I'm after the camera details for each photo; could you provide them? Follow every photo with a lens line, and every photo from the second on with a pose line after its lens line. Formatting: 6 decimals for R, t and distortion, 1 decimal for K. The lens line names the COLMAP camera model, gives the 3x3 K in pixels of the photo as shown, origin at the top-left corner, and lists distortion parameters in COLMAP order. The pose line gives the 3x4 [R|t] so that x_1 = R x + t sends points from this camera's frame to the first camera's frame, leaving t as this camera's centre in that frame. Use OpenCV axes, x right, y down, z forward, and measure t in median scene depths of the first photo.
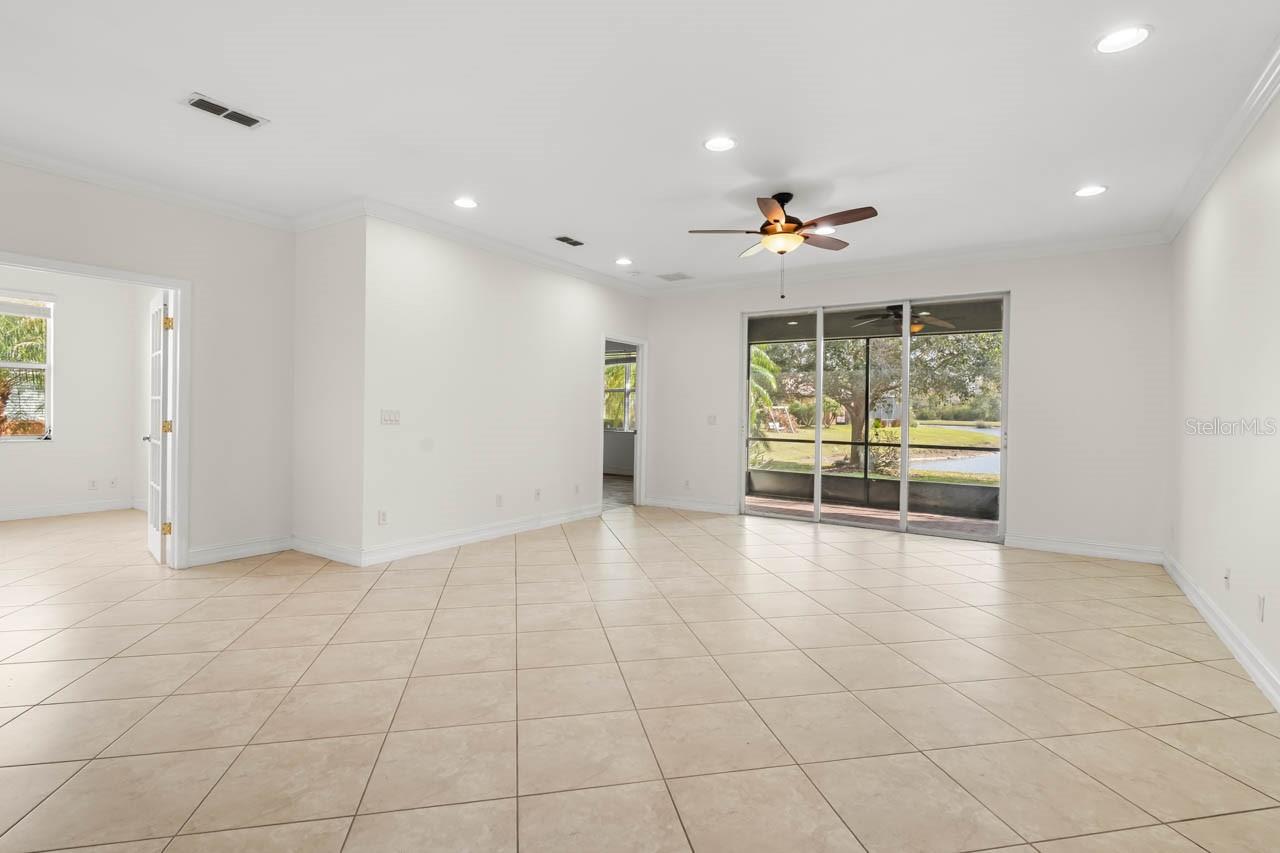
lens RADIAL K [[580.3, 0, 620.1], [0, 580.3, 404.0], [0, 0, 1]] dist [0.009635, -0.005842]
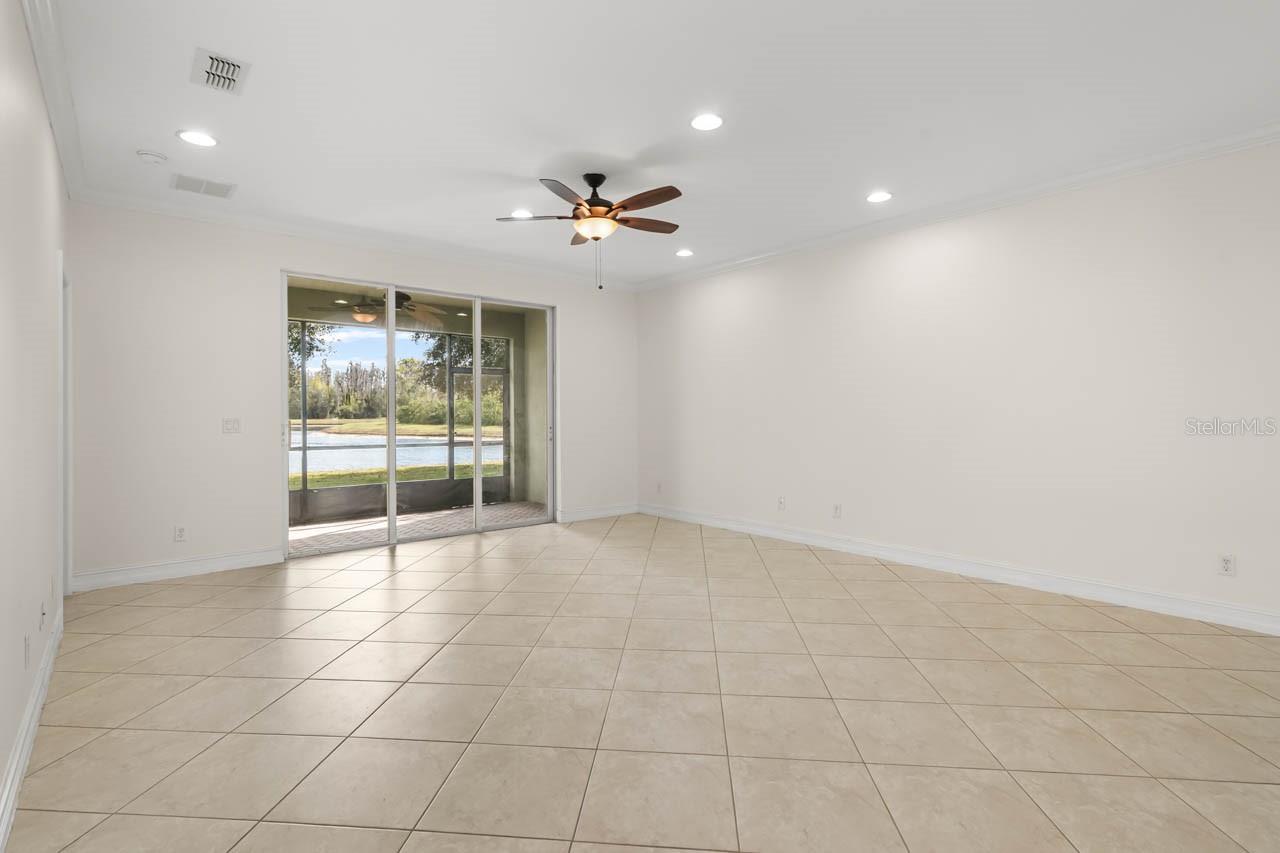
lens RADIAL K [[608.1, 0, 635.1], [0, 608.1, 411.8], [0, 0, 1]] dist [-0.000089, -0.000393]
pose [[0.288954, -0.011896, 0.957269, -0.489403], [-0.007030, 0.999869, 0.014547, -0.000635], [-0.957317, -0.010933, 0.288833, 0.518857]]
